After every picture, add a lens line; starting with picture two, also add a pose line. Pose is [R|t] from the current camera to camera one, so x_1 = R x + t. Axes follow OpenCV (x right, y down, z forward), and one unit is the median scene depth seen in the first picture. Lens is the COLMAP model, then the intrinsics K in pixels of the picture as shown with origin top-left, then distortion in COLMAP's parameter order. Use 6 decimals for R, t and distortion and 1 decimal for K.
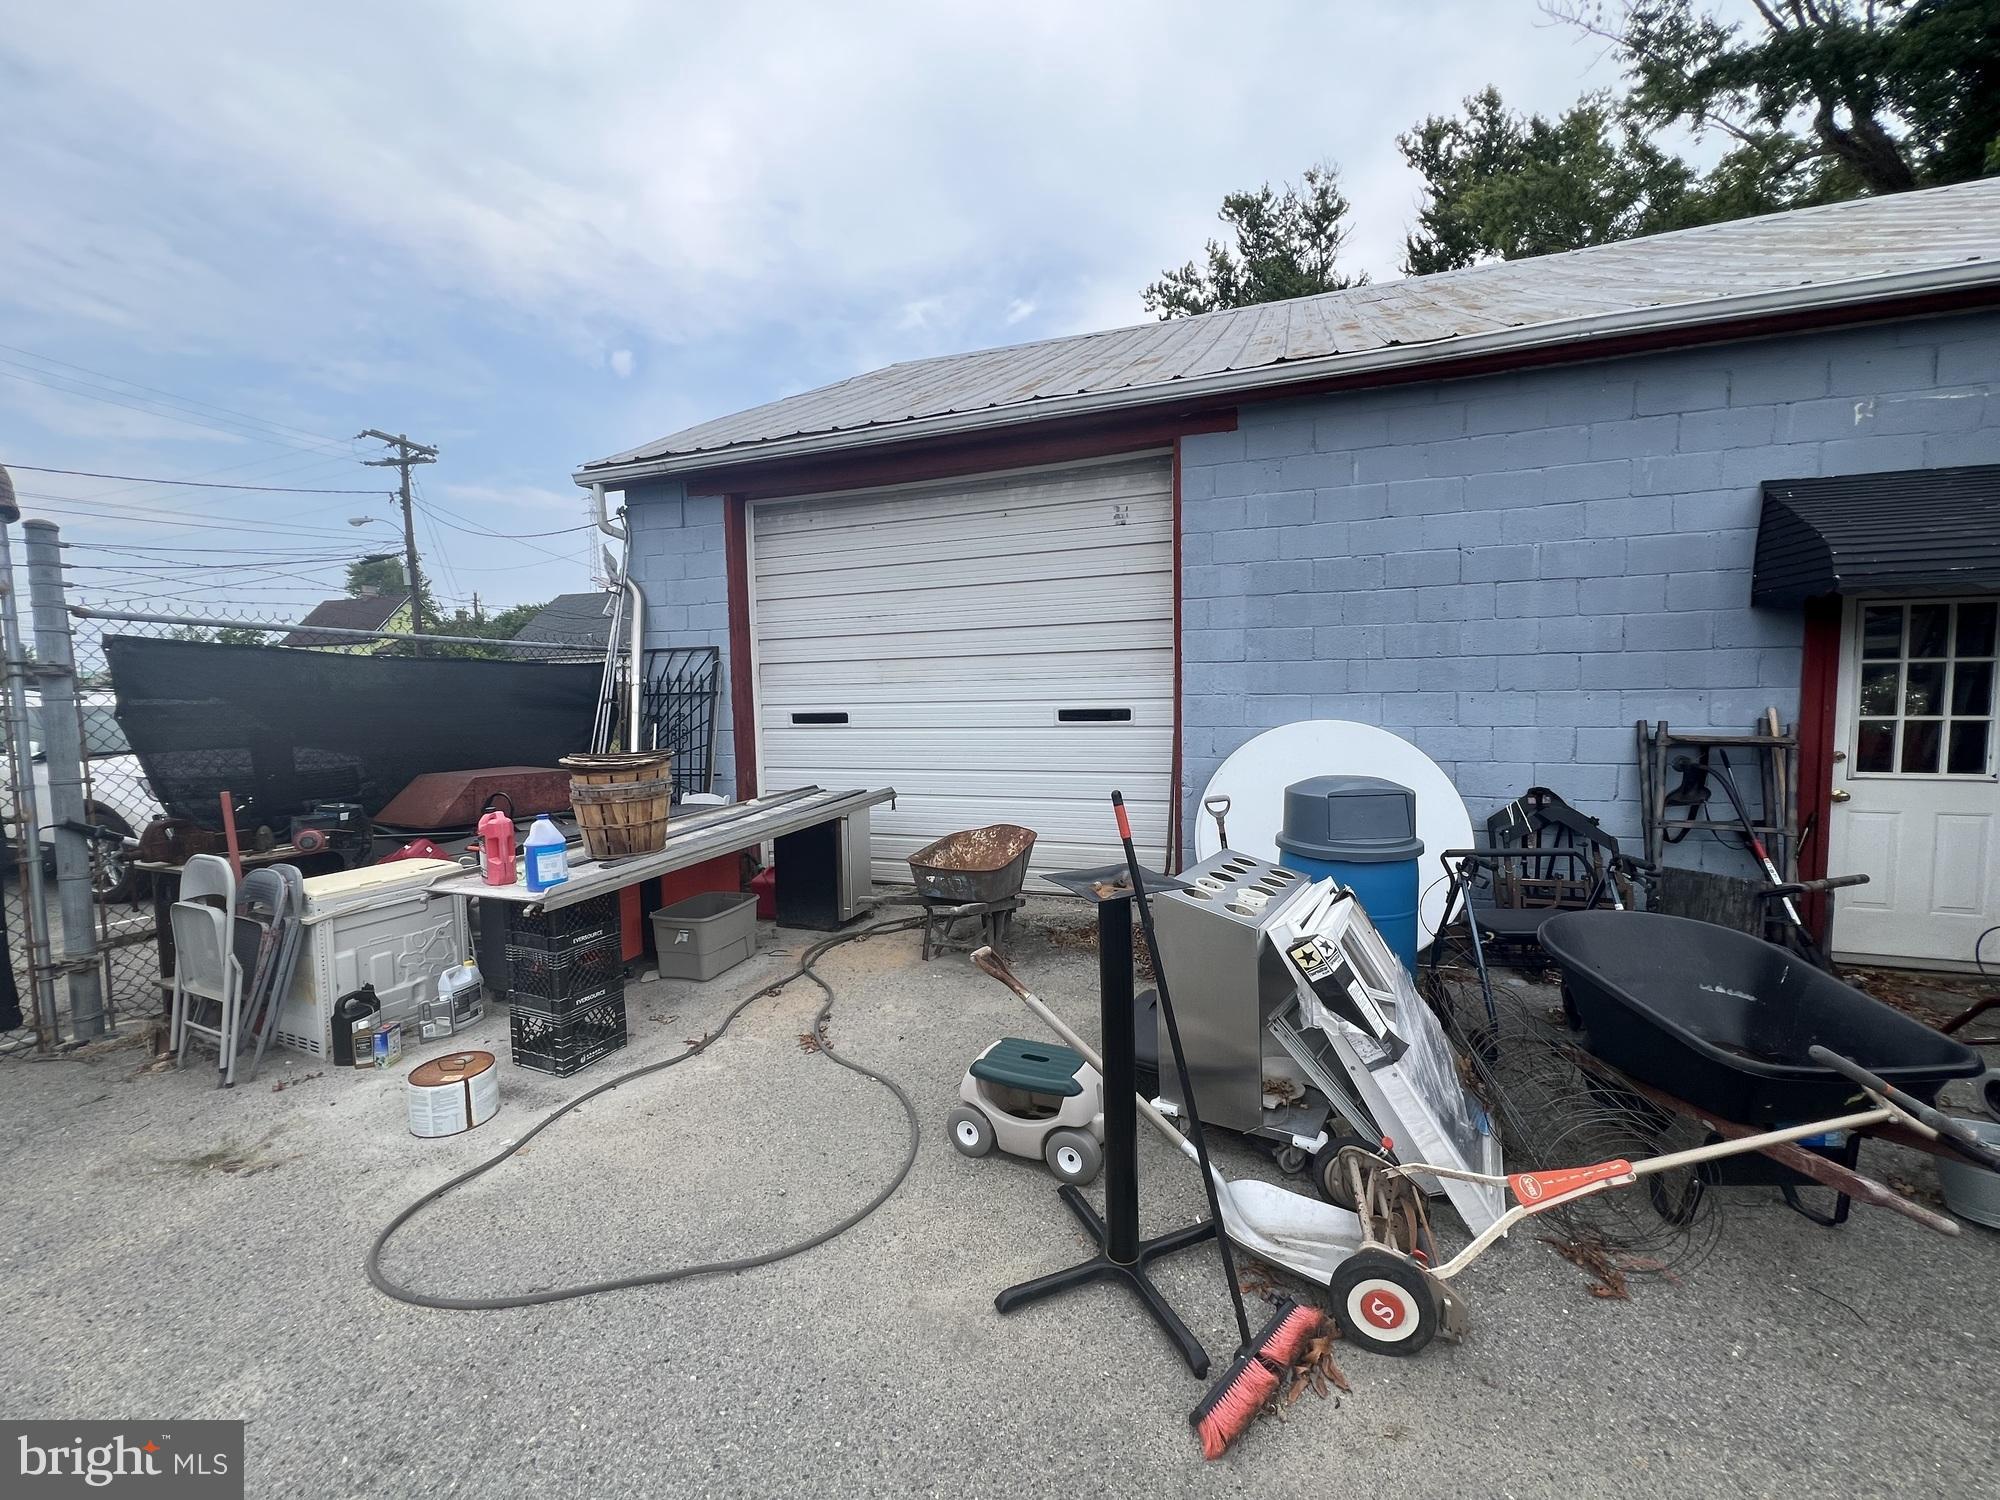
lens RADIAL K [[794.8, 0, 1000.0], [0, 794.8, 750.0], [0, 0, 1]] dist [-0.002995, -0.000025]
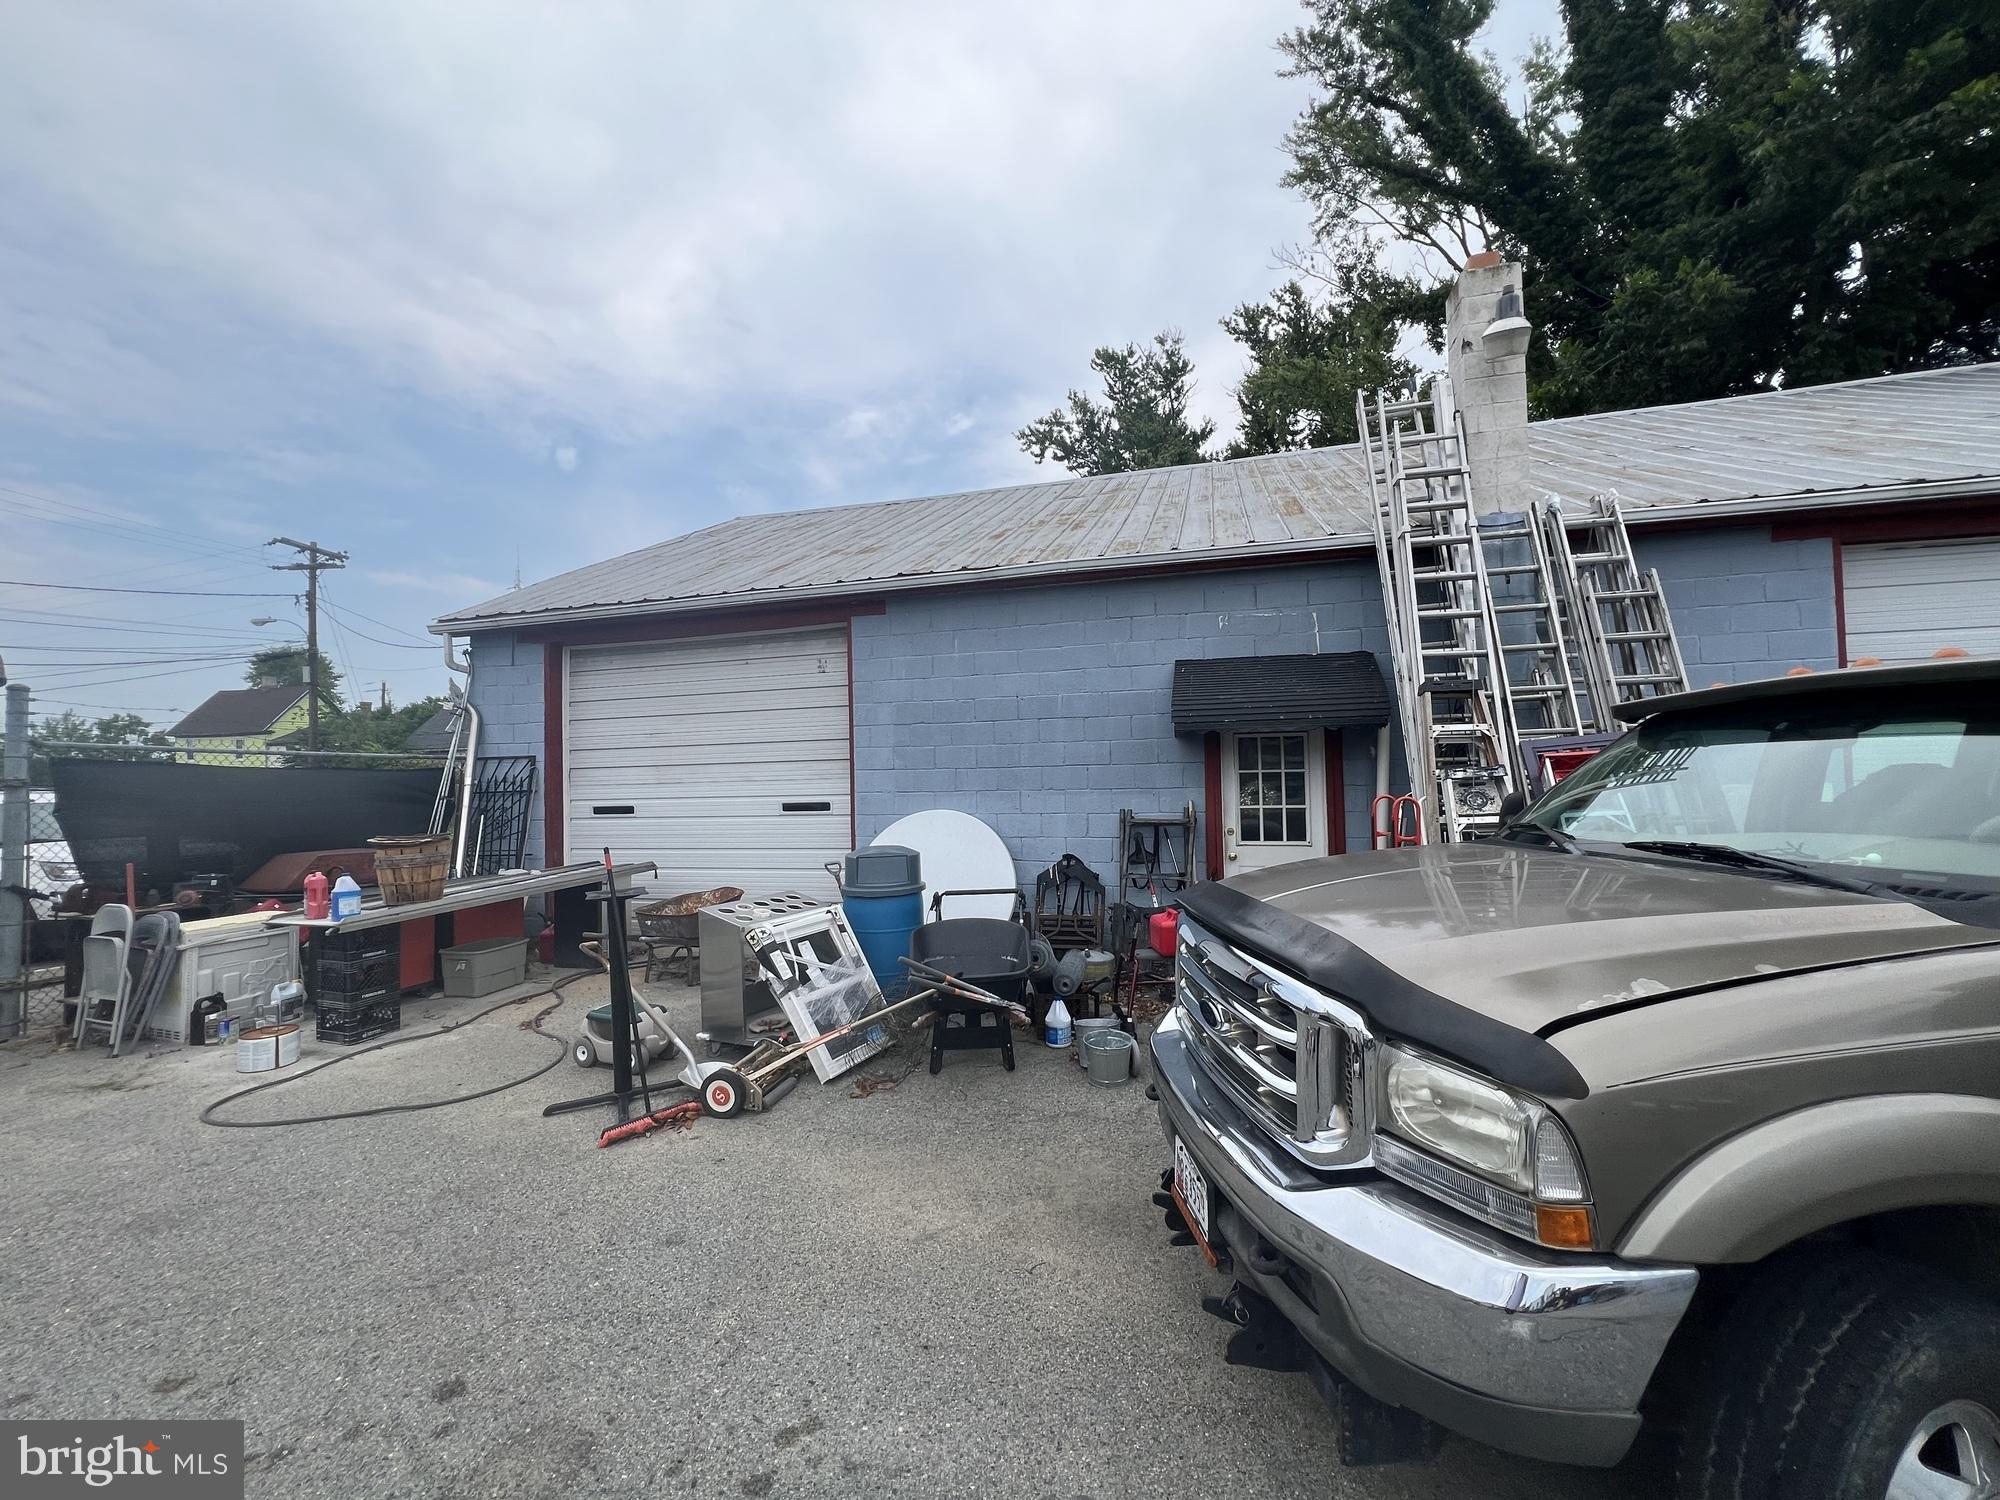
lens RADIAL K [[794.8, 0, 1000.0], [0, 794.8, 750.0], [0, 0, 1]] dist [-0.002995, -0.000025]
pose [[0.996905, -0.000483, 0.078617, 0.424169], [0.009101, 0.993967, -0.109298, 0.014446], [-0.078089, 0.109675, 0.990895, -0.494989]]
